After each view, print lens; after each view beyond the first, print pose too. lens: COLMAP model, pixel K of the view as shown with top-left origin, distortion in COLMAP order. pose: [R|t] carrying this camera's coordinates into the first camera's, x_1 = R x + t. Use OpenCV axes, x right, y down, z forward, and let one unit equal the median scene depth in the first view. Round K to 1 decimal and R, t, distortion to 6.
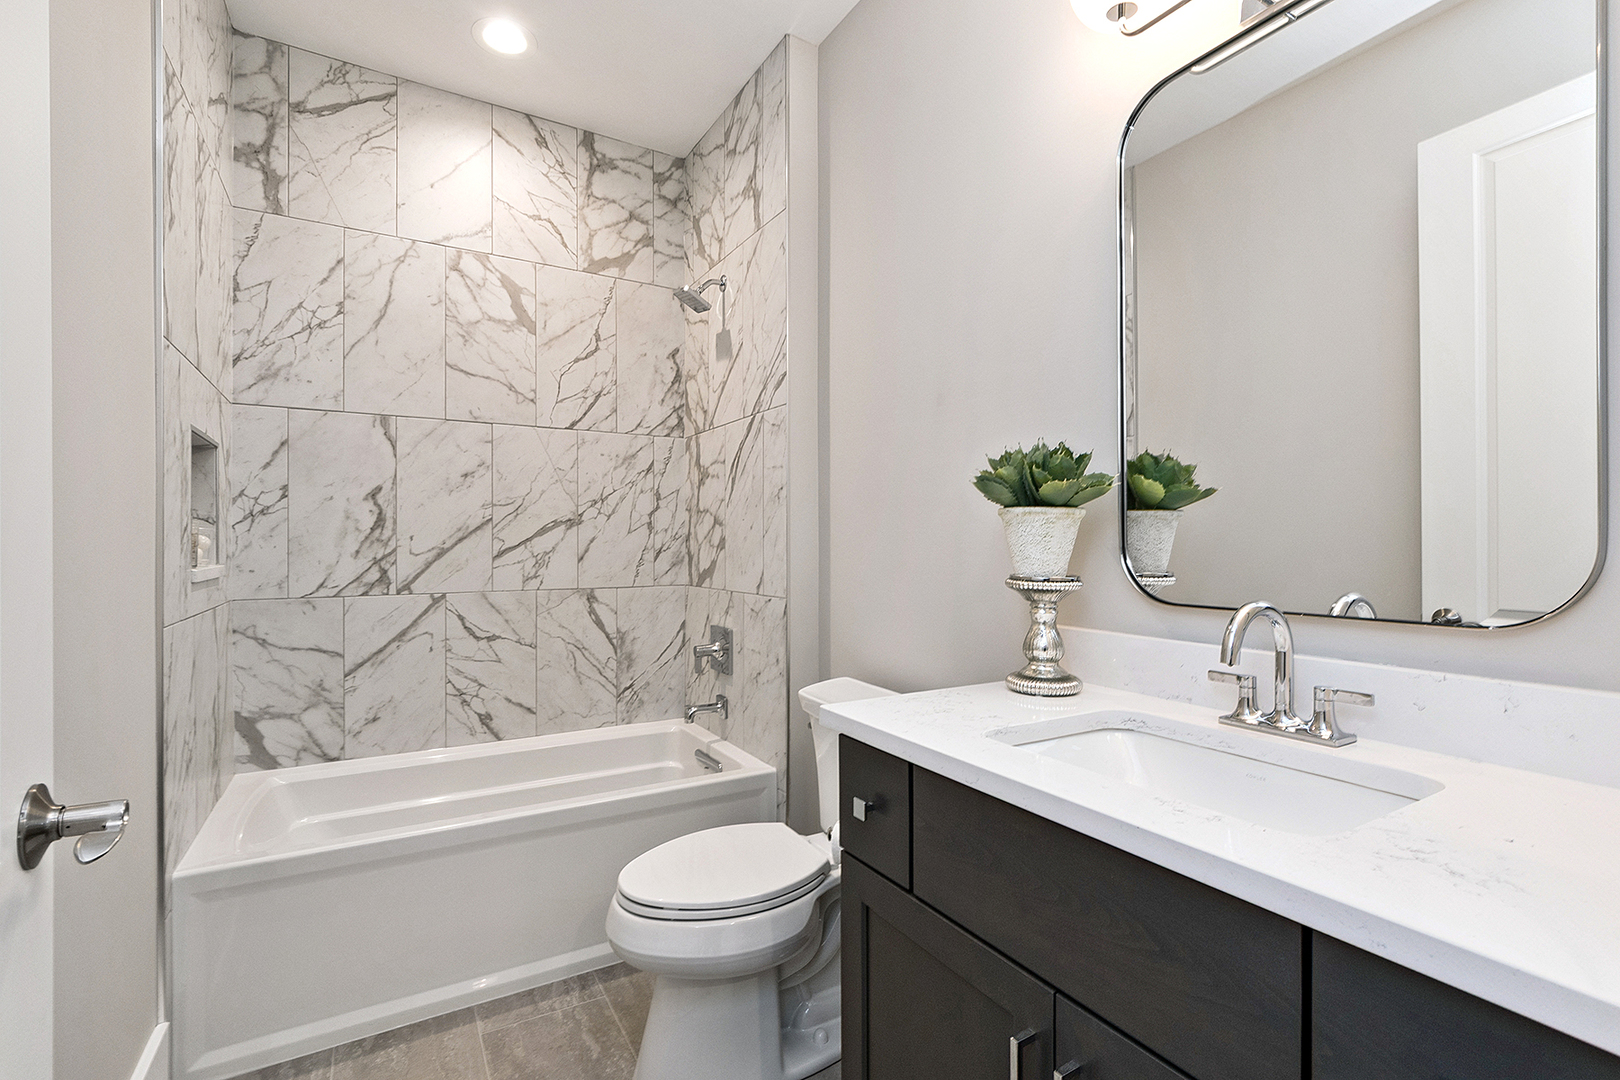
lens RADIAL K [[731.0, 0, 823.9], [0, 731.0, 543.1], [0, 0, 1]] dist [0.001932, -0.003569]
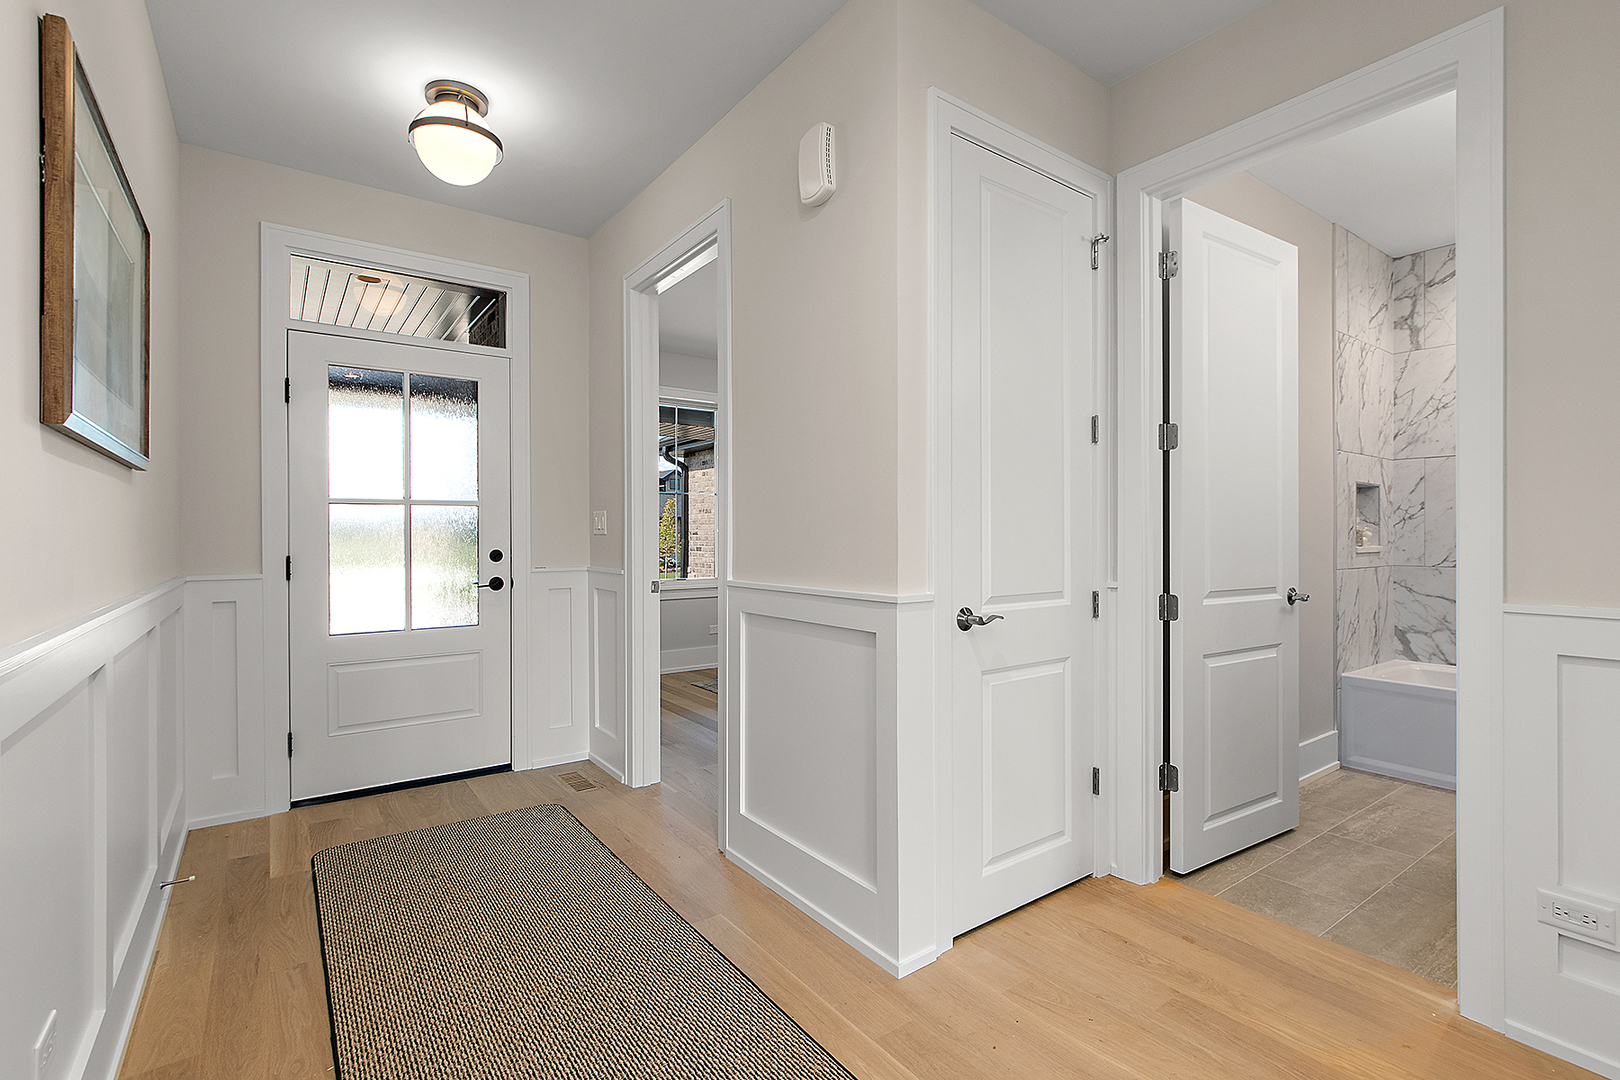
lens RADIAL K [[731.0, 0, 794.3], [0, 731.0, 535.6], [0, 0, 1]] dist [0.001932, -0.003569]
pose [[0.072571, -0.000083, -0.997363, 0.920263], [-0.000180, 1.000000, -0.000097, 0.002161], [0.997363, 0.000186, 0.072571, -0.646916]]
